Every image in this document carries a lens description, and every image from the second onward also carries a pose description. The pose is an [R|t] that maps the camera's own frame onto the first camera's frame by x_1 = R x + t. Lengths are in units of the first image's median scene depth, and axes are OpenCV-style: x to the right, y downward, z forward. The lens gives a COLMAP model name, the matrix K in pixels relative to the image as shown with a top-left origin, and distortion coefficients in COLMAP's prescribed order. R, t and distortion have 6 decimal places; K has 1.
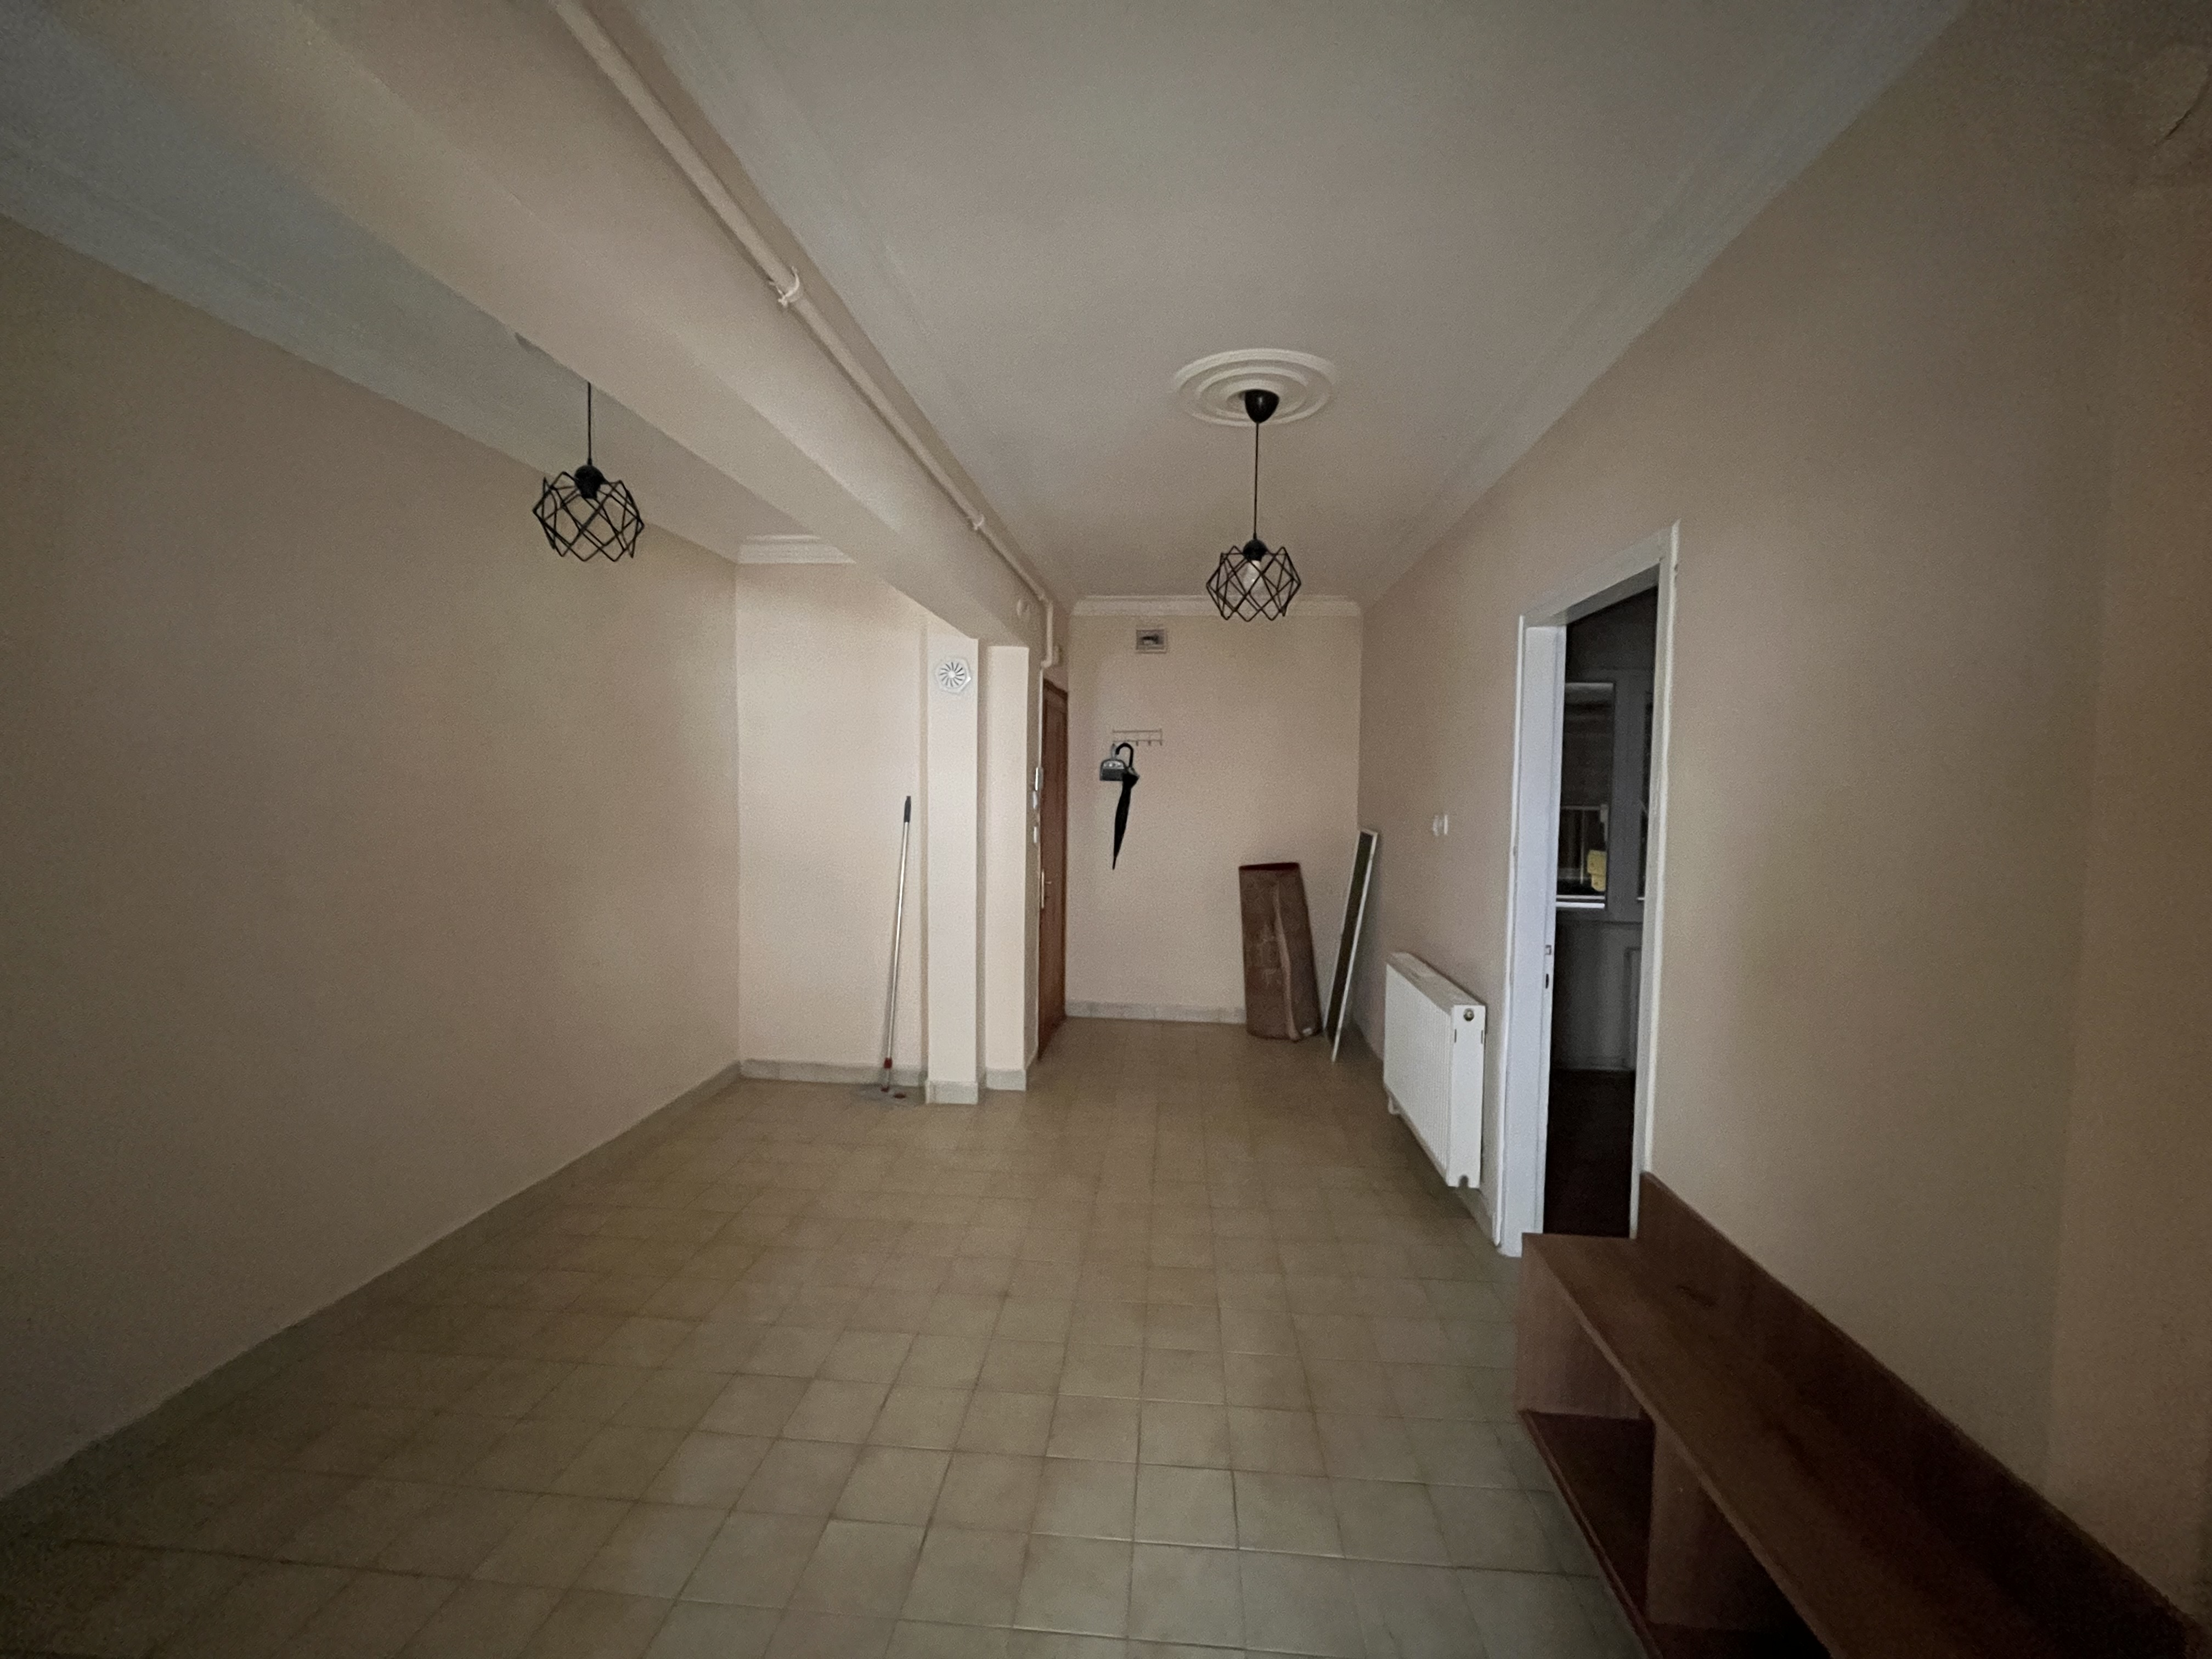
lens RADIAL K [[896.0, 0, 1101.0], [0, 896.0, 830.0], [0, 0, 1]] dist [-0.003291, -0.000424]
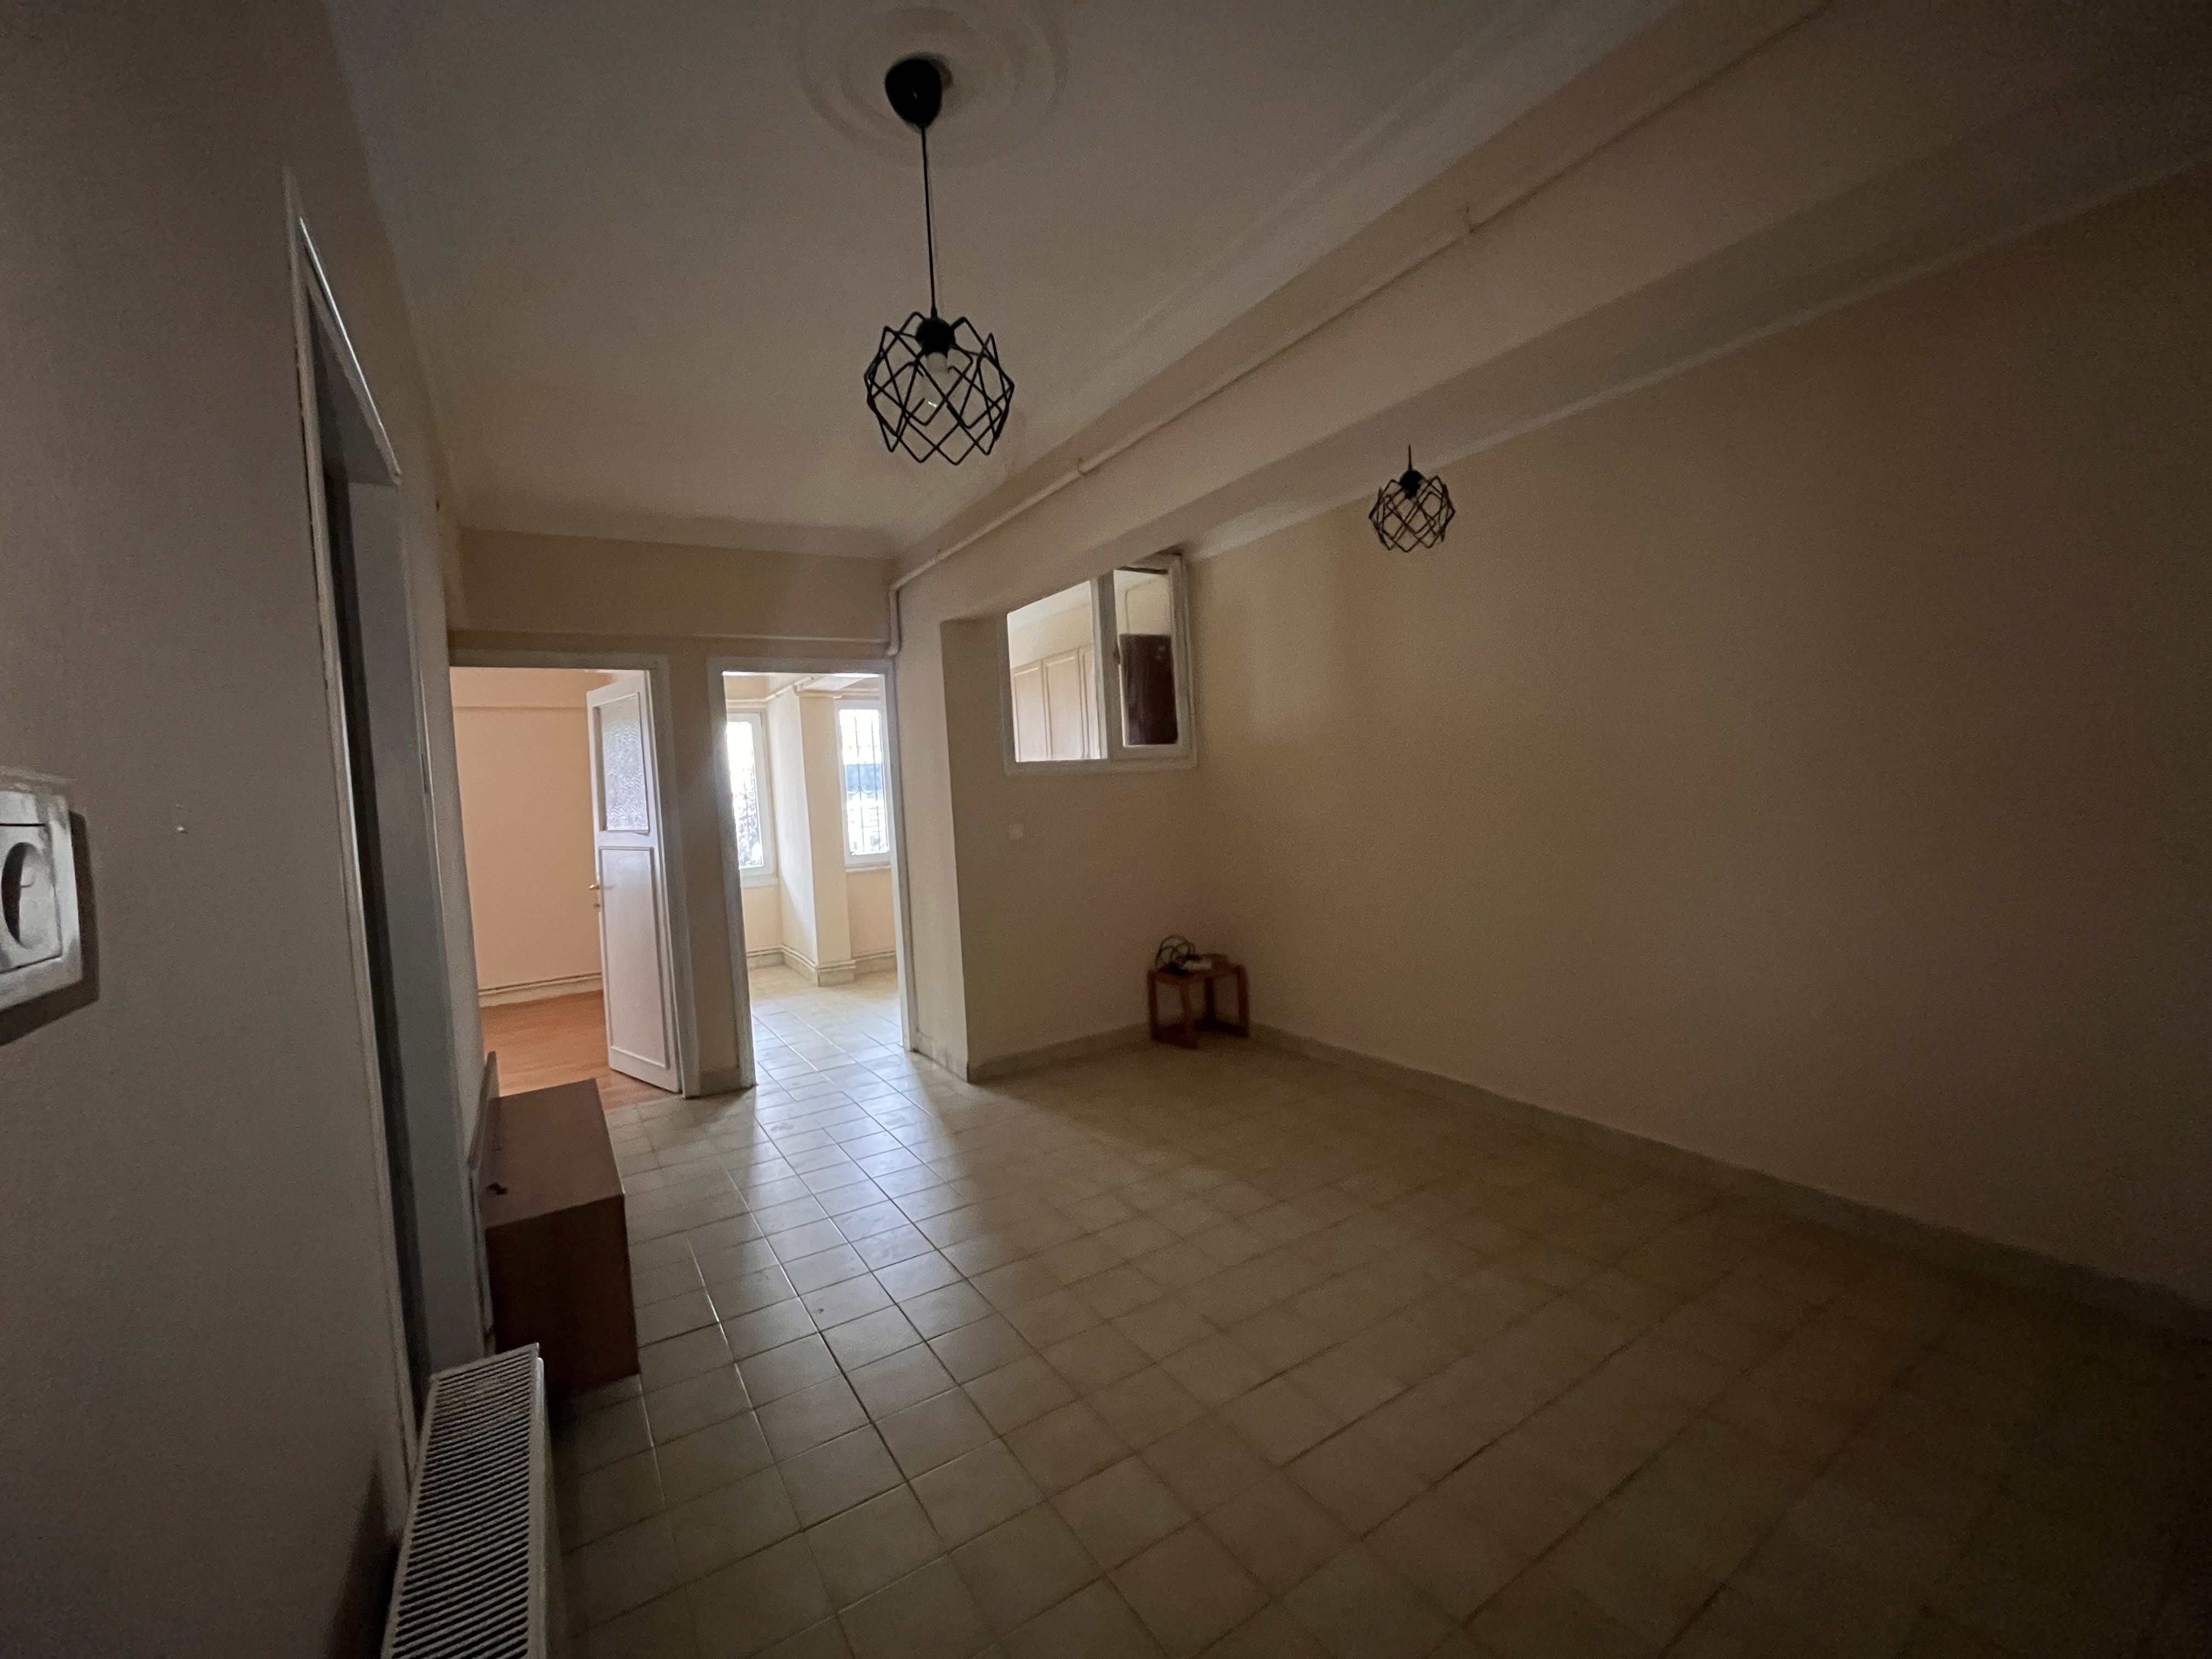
lens RADIAL K [[896.0, 0, 1101.0], [0, 896.0, 830.0], [0, 0, 1]] dist [-0.003291, -0.000424]
pose [[-0.791034, 0.060926, -0.608731, 0.281422], [0.017065, 0.996839, 0.077594, -0.013457], [0.611534, 0.050992, -0.789573, 0.939431]]
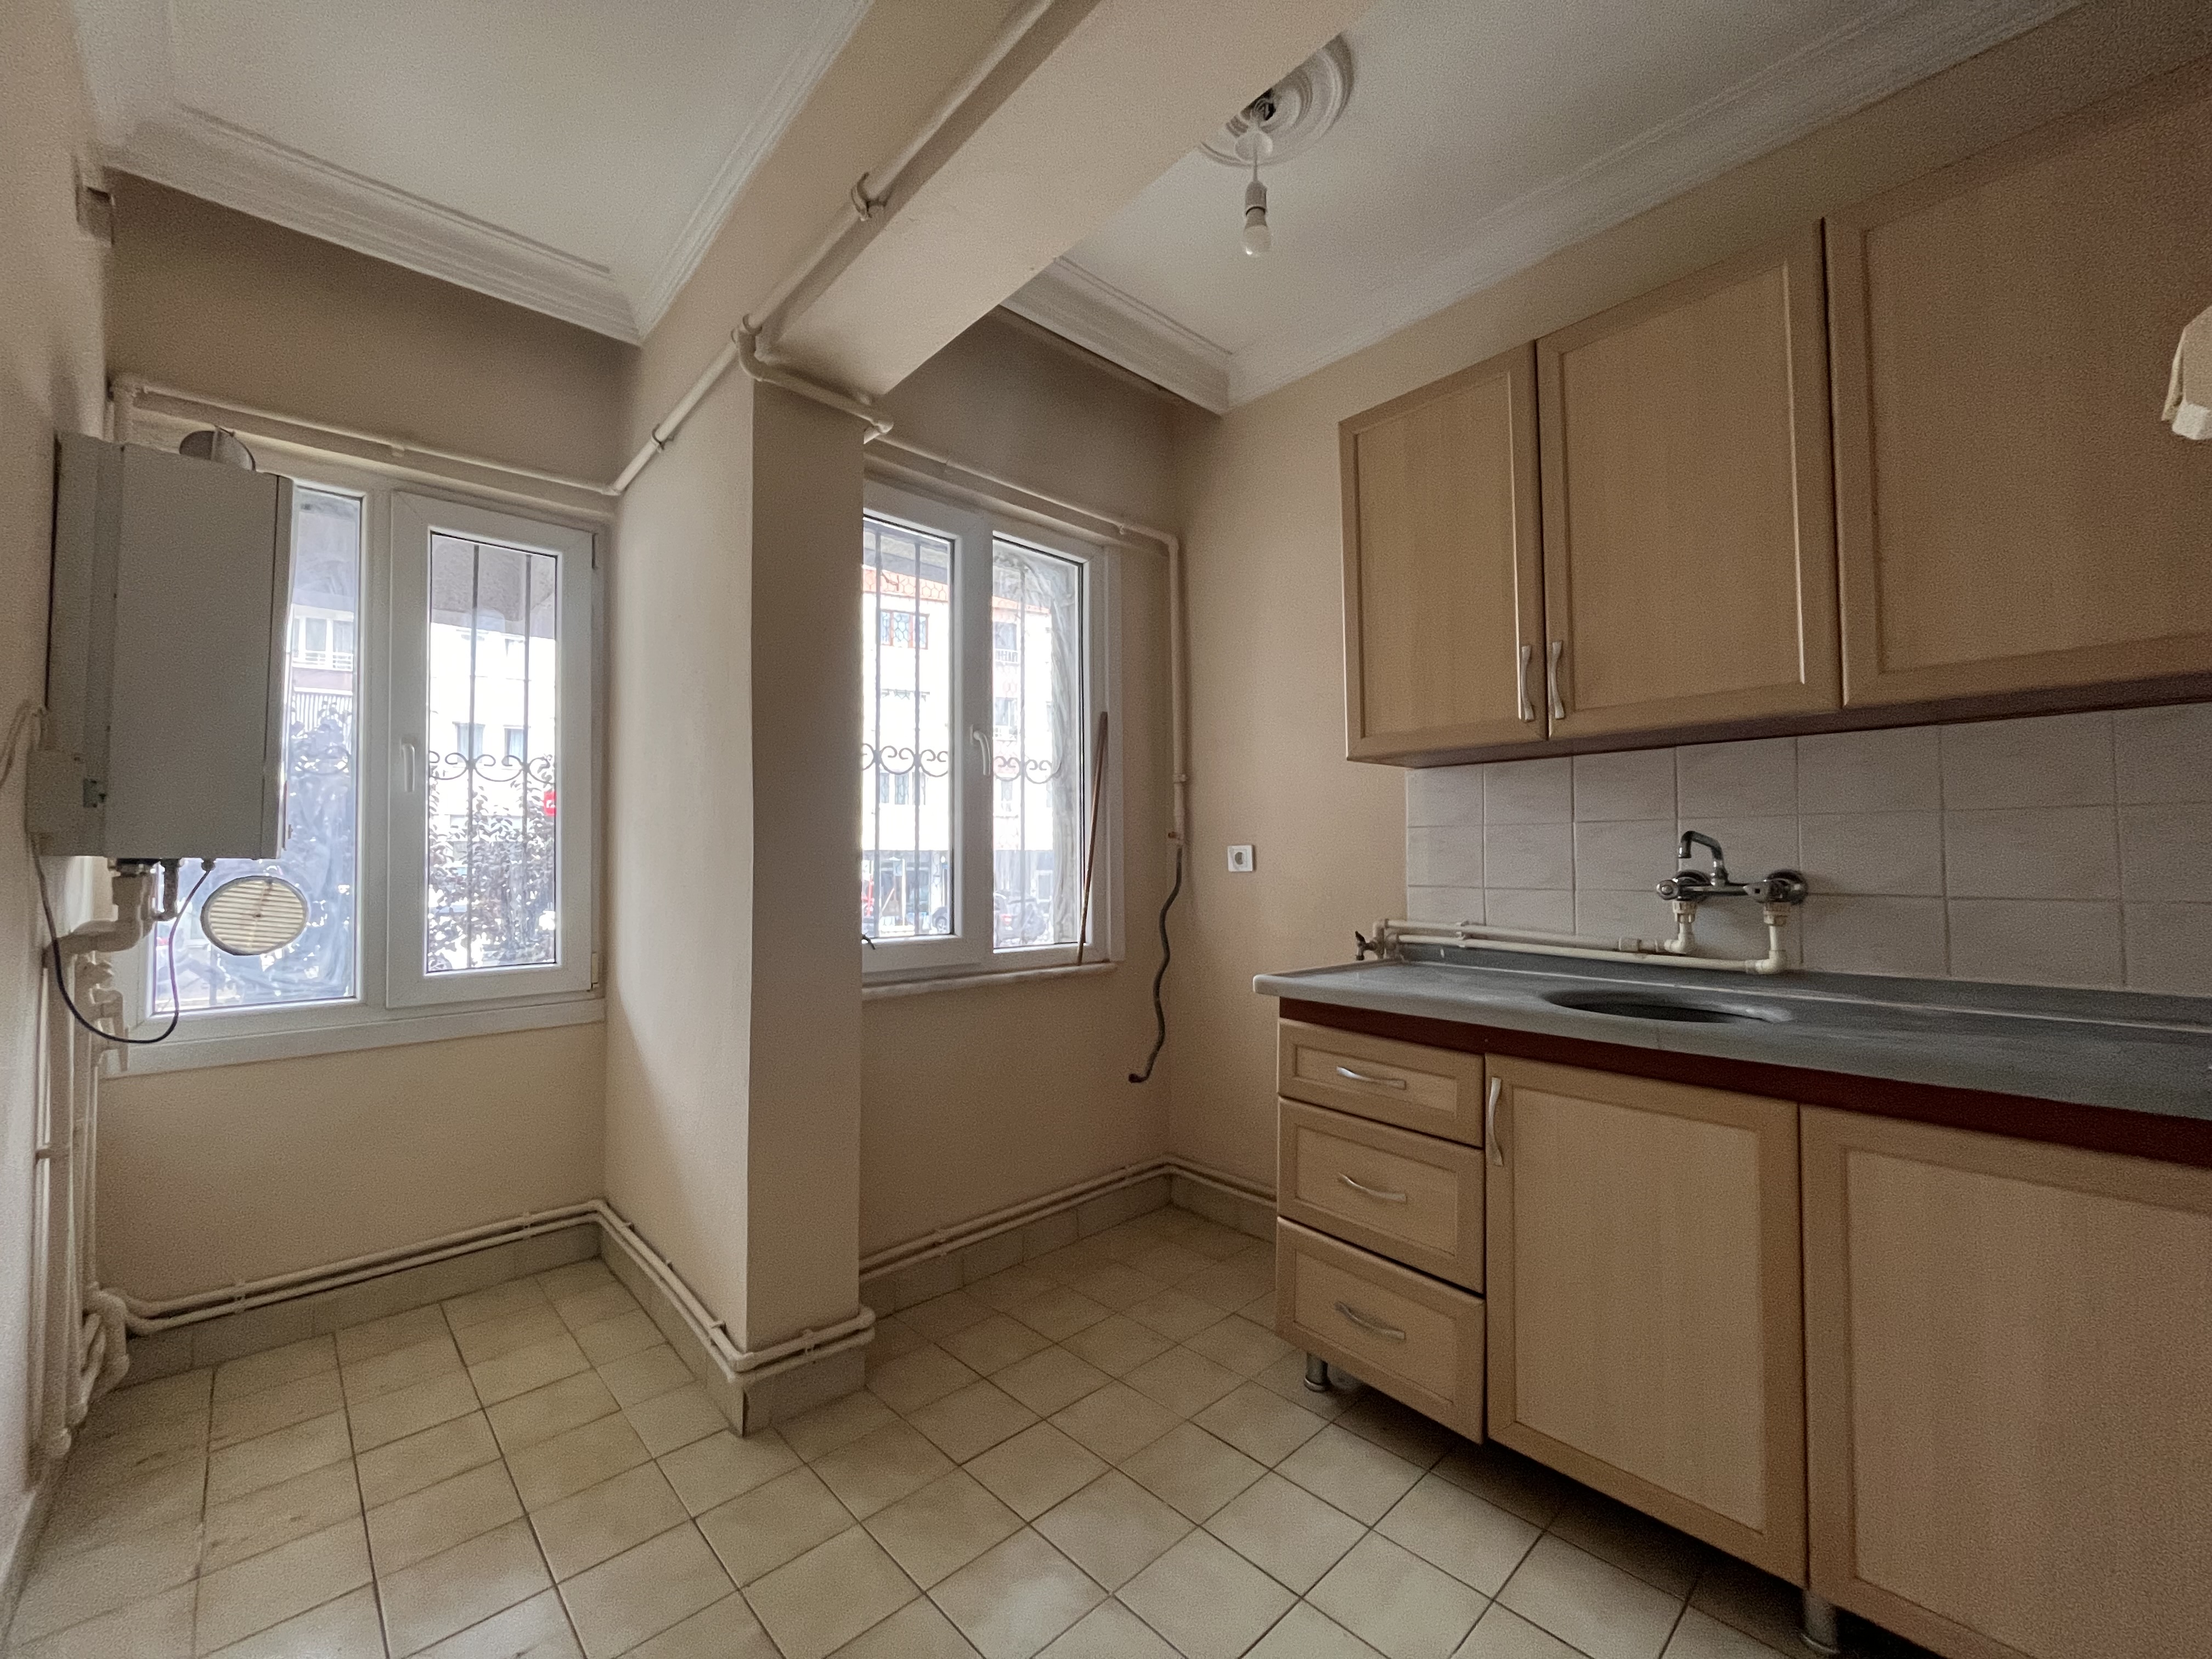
lens RADIAL K [[898.2, 0, 1101.4], [0, 898.2, 830.5], [0, 0, 1]] dist [-0.003367, -0.000367]
pose [[-0.669137, -0.036584, -0.742238, -0.036047], [-0.035883, 0.999213, -0.016901, 0.084395], [0.742272, 0.015325, -0.669923, -0.121448]]
